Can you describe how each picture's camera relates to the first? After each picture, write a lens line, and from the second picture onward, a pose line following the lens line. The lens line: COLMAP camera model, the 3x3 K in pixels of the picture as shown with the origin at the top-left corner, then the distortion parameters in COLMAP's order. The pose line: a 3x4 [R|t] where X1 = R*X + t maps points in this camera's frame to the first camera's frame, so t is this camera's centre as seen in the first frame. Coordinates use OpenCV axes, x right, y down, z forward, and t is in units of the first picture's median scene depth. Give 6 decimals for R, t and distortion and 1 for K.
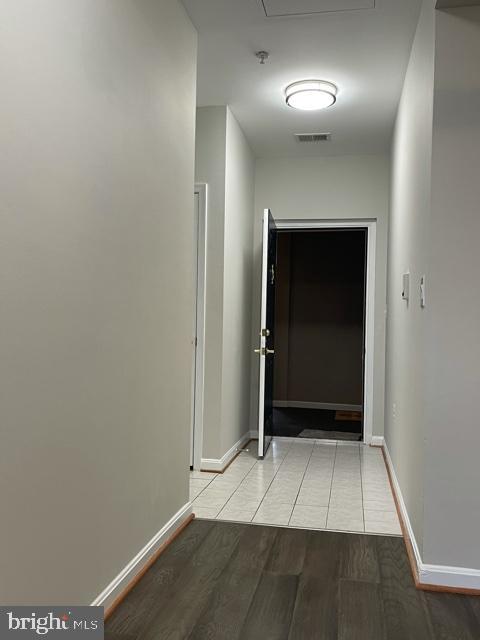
lens RADIAL K [[579.7, 0, 245.4], [0, 579.7, 322.3], [0, 0, 1]] dist [0.055098, -0.011750]
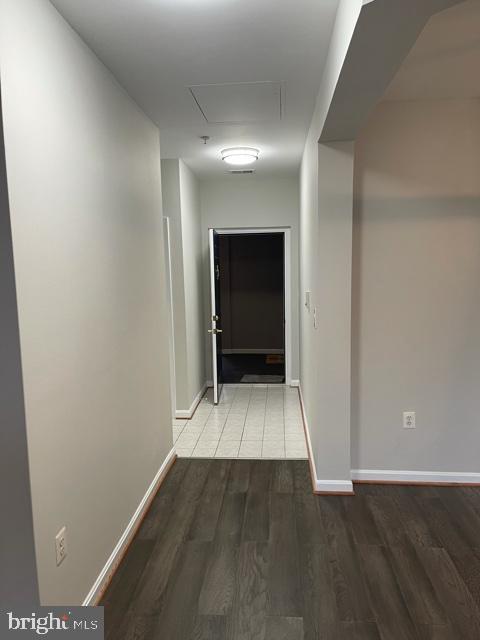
lens RADIAL K [[476.0, 0, 240.0], [0, 476.0, 320.0], [0, 0, 1]] dist [0.072442, -0.098545]
pose [[0.993980, -0.054102, 0.095276, -0.023532], [0.041440, 0.990622, 0.130197, -0.182314], [-0.101426, -0.125465, 0.986900, -0.226234]]
